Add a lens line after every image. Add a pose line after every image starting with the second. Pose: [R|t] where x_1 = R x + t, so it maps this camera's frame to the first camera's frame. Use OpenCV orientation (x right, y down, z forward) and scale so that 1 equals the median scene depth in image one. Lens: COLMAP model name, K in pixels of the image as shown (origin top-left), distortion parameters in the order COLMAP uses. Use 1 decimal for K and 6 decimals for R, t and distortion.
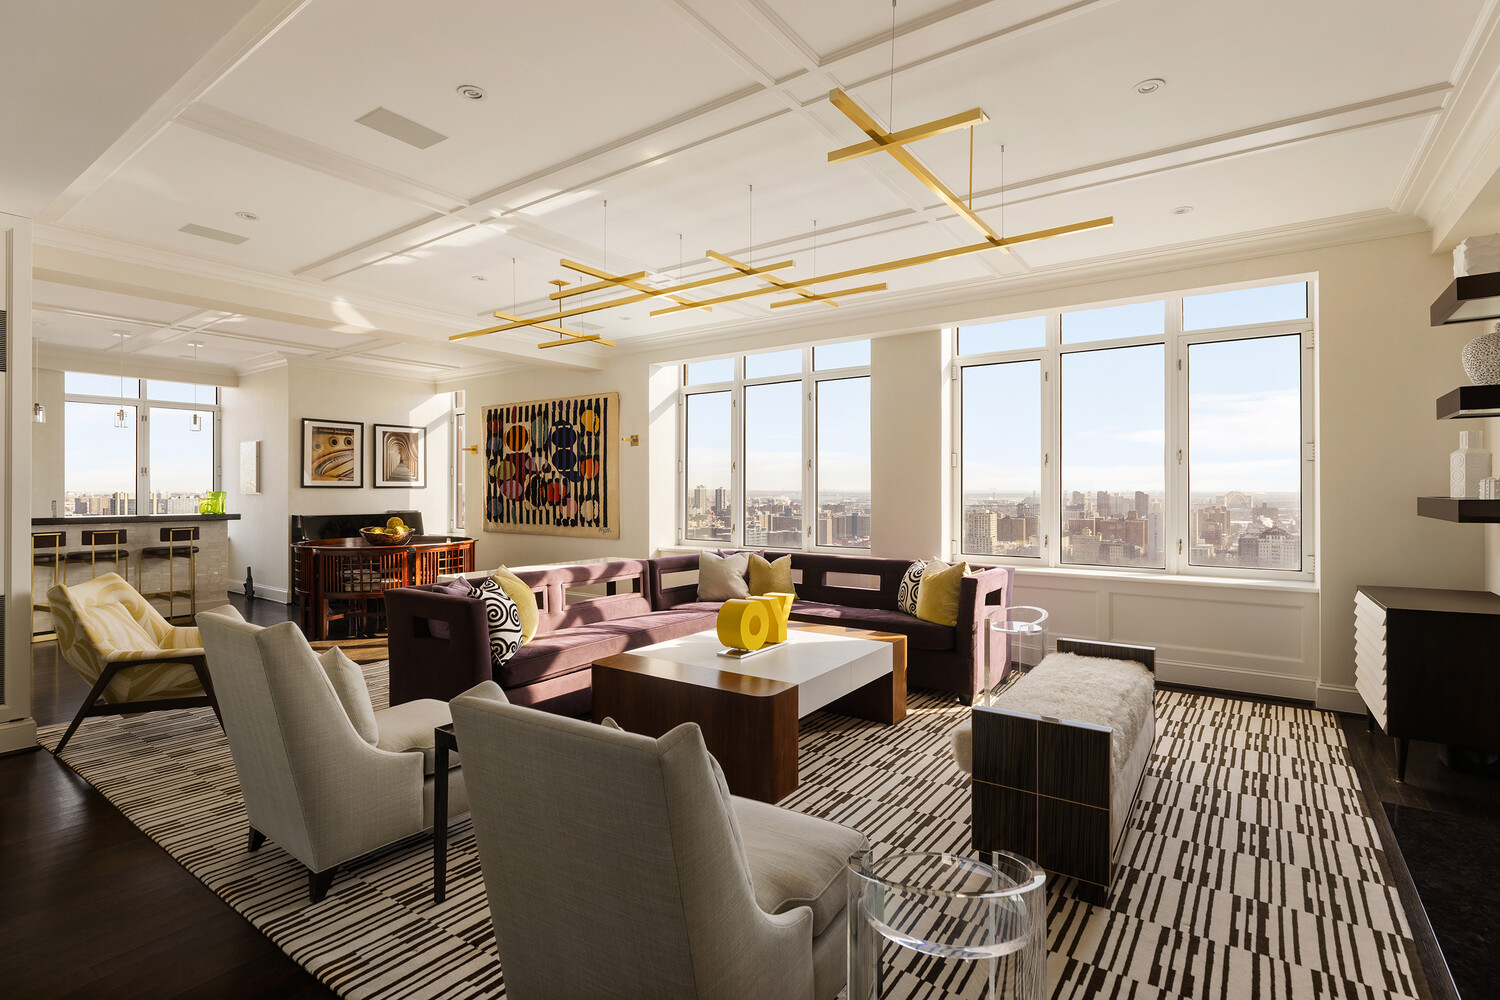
lens RADIAL K [[722.6, 0, 734.0], [0, 722.6, 488.9], [0, 0, 1]] dist [-0.004934, 0.000624]
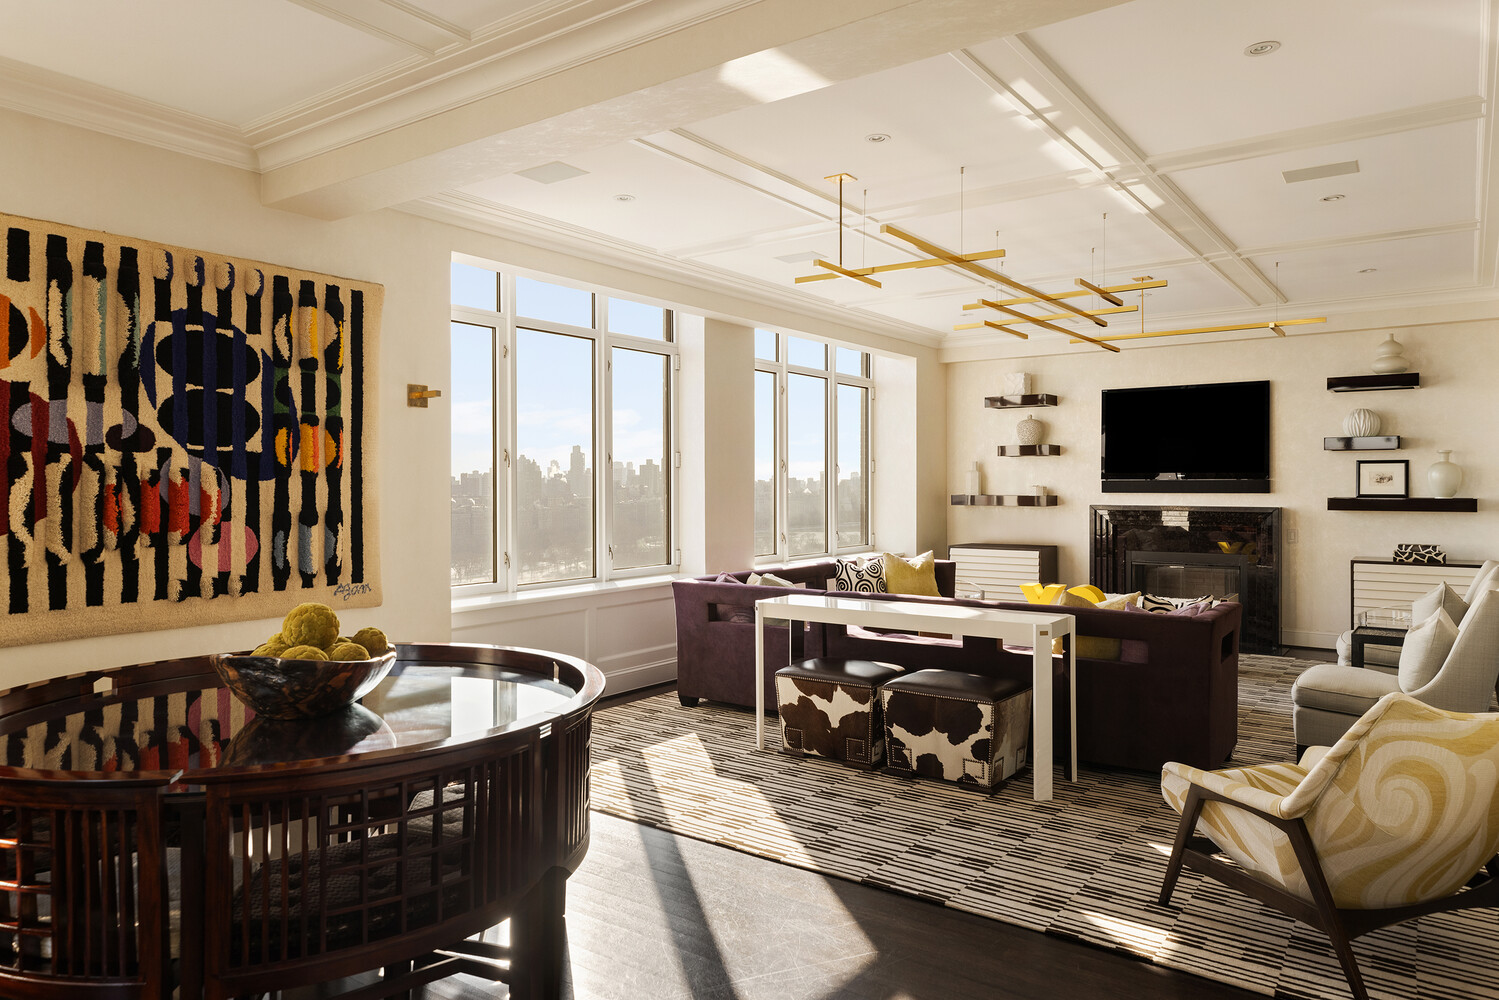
lens RADIAL K [[1026.8, 0, 762.1], [0, 1026.8, 513.0], [0, 0, 1]] dist [0.006253, 0.005780]
pose [[-0.038564, -0.026608, 0.998902, -0.806640], [0.000686, 0.999644, 0.026654, -0.006368], [-0.999256, 0.001713, -0.038532, 0.764721]]
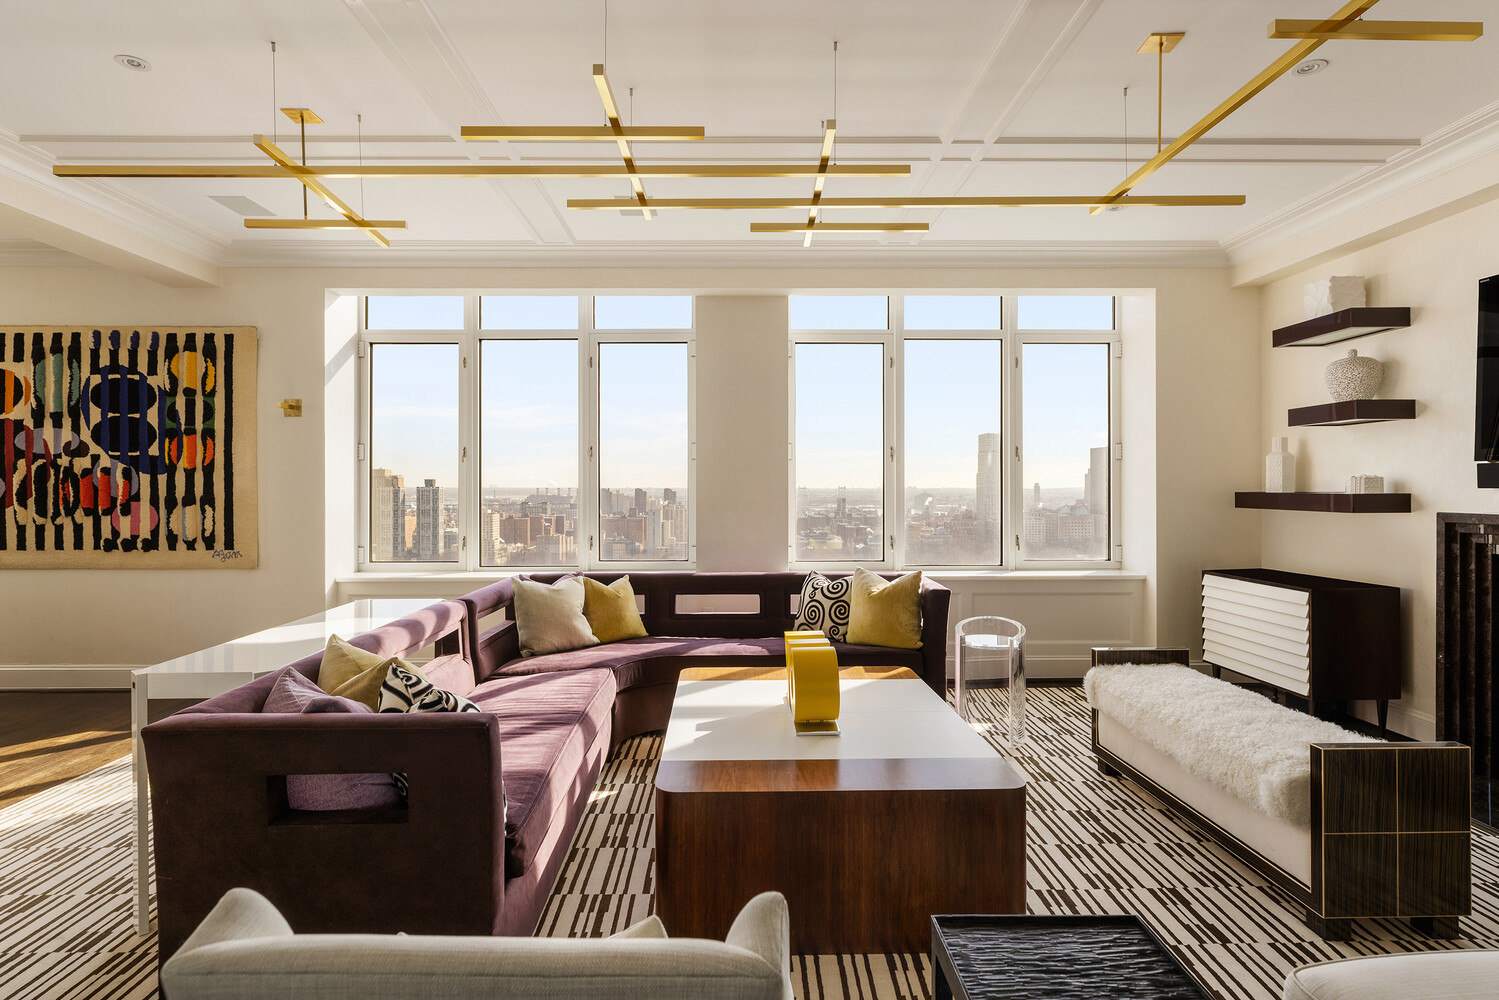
lens RADIAL K [[815.4, 0, 745.5], [0, 815.4, 490.0], [0, 0, 1]] dist [0.002200, -0.001024]
pose [[0.802125, -0.004024, 0.597143, -0.235166], [0.000922, 0.999984, 0.005500, 0.000009], [-0.597156, -0.003861, 0.802116, 0.198406]]
